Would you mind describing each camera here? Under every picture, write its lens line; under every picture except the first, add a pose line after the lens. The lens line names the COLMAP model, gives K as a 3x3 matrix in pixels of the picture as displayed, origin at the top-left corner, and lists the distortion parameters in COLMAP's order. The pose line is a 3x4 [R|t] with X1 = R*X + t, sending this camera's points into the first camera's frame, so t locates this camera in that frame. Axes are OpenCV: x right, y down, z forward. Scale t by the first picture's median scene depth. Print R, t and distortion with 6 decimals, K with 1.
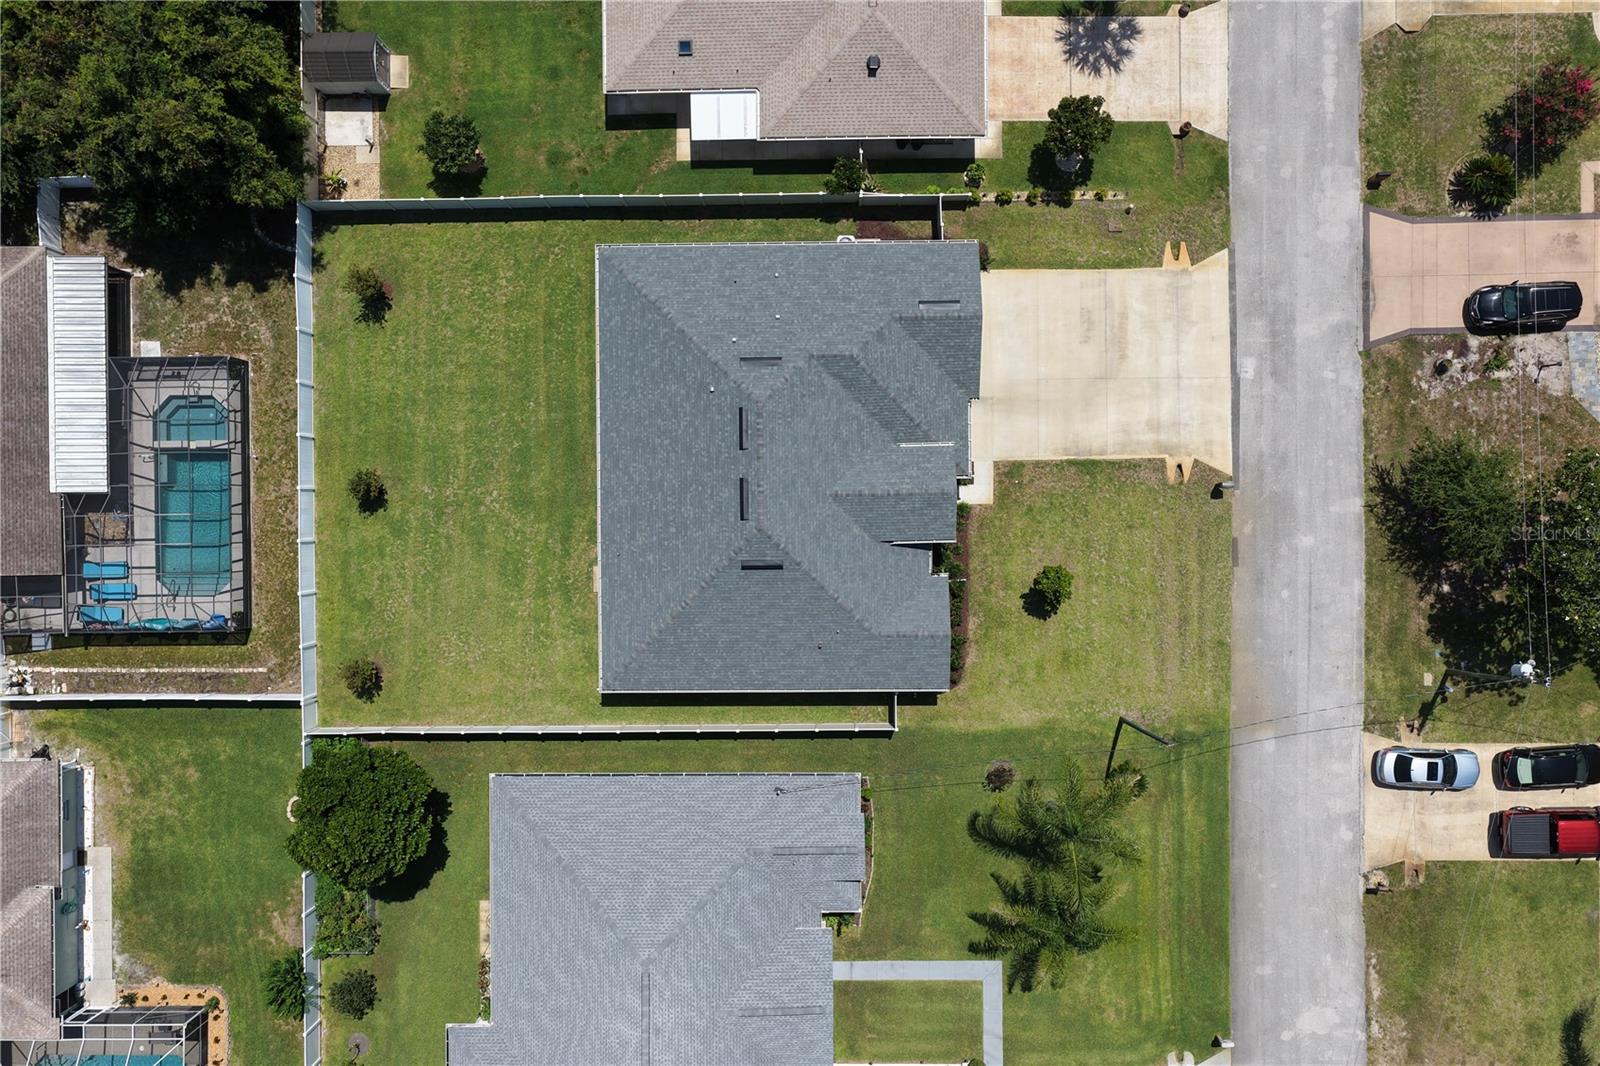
lens RADIAL K [[1332.2, 0, 800.0], [0, 1332.2, 533.0], [0, 0, 1]] dist [-0.017981, 0.040983]
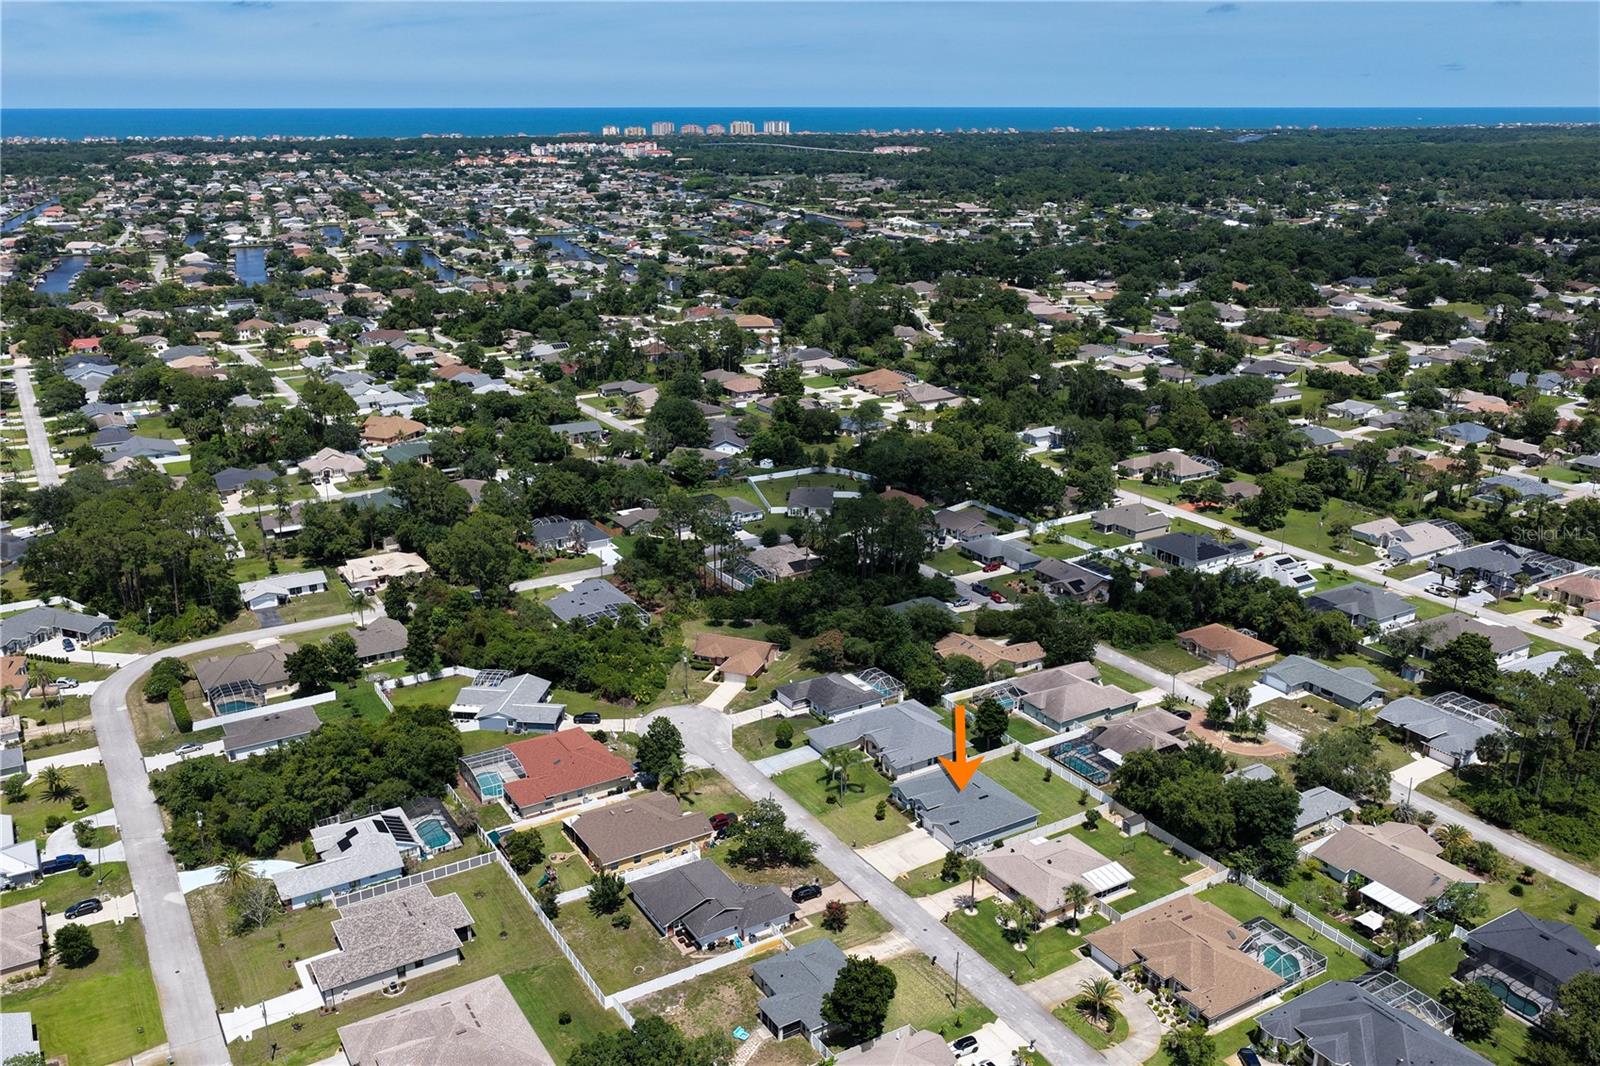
lens RADIAL K [[1332.2, 0, 800.0], [0, 1332.2, 533.0], [0, 0, 1]] dist [-0.017981, 0.040983]
pose [[-0.858787, 0.172662, -0.482362, 1.918527], [-0.512212, -0.268850, 0.815695, -2.496880], [0.011156, 0.947580, 0.319324, -0.826099]]
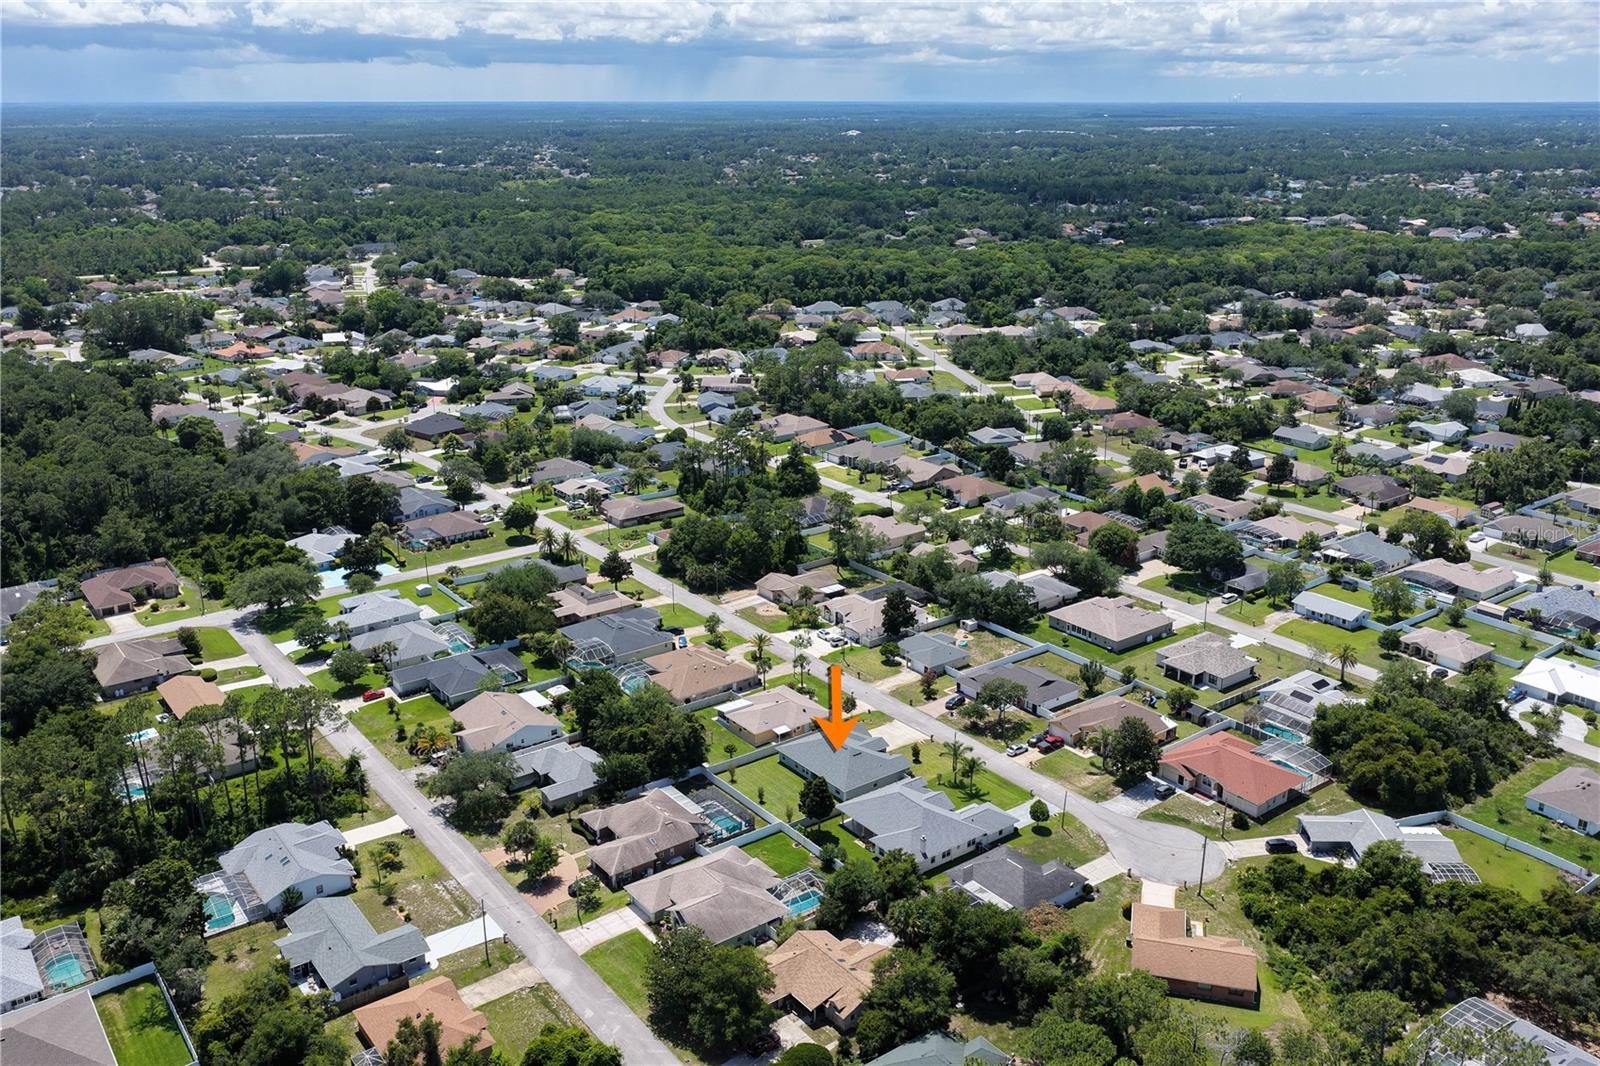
lens RADIAL K [[1328.0, 0, 800.0], [0, 1328.0, 533.0], [0, 0, 1]] dist [-0.017979, 0.039675]
pose [[0.801226, -0.172419, 0.572982, -2.220160], [0.598267, 0.247811, -0.762014, 2.648718], [-0.010605, 0.953342, 0.301705, -0.817222]]
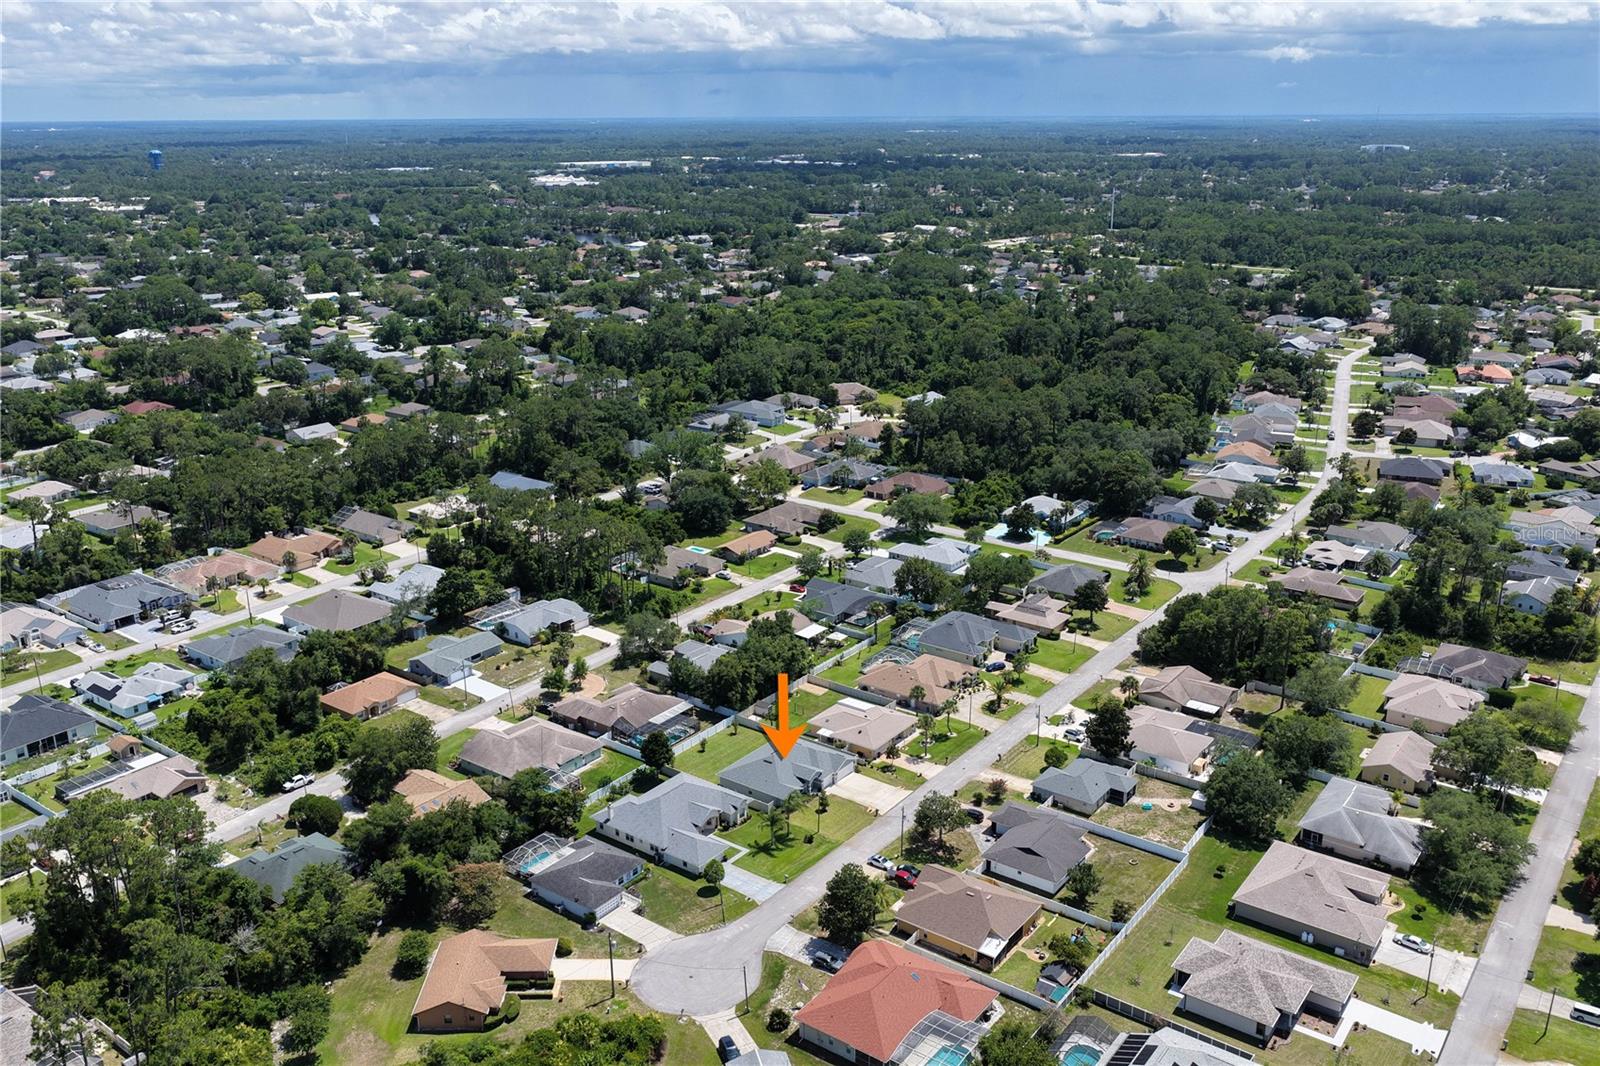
lens RADIAL K [[1328.0, 0, 800.0], [0, 1328.0, 533.0], [0, 0, 1]] dist [-0.017979, 0.039675]
pose [[0.797957, 0.191798, -0.571382, 2.103744], [-0.602672, 0.242756, -0.760168, 2.710090], [-0.007092, 0.950938, 0.309301, -0.886575]]
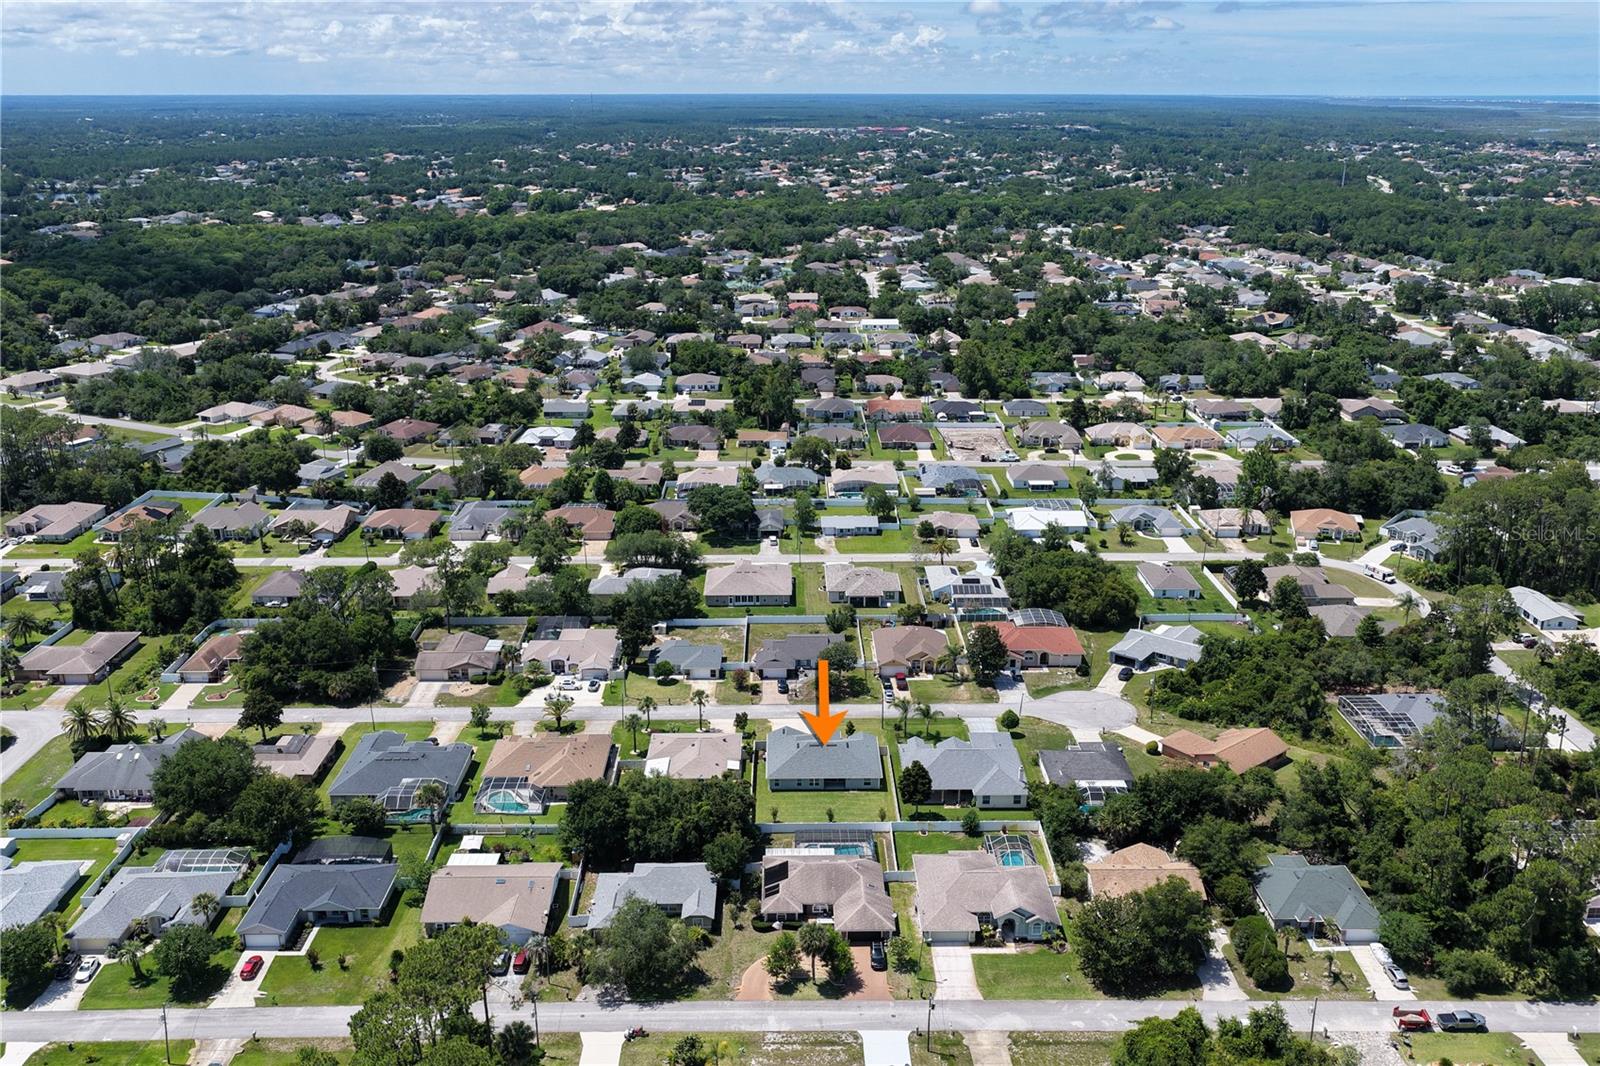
lens RADIAL K [[1342.7, 0, 801.7], [0, 1342.7, 555.4], [0, 0, 1]] dist [-0.013949, 0.025110]
pose [[-0.004667, -0.314550, 0.949230, -3.496763], [0.999979, -0.005777, 0.003002, -0.118785], [0.004539, 0.949223, 0.314570, -0.798086]]
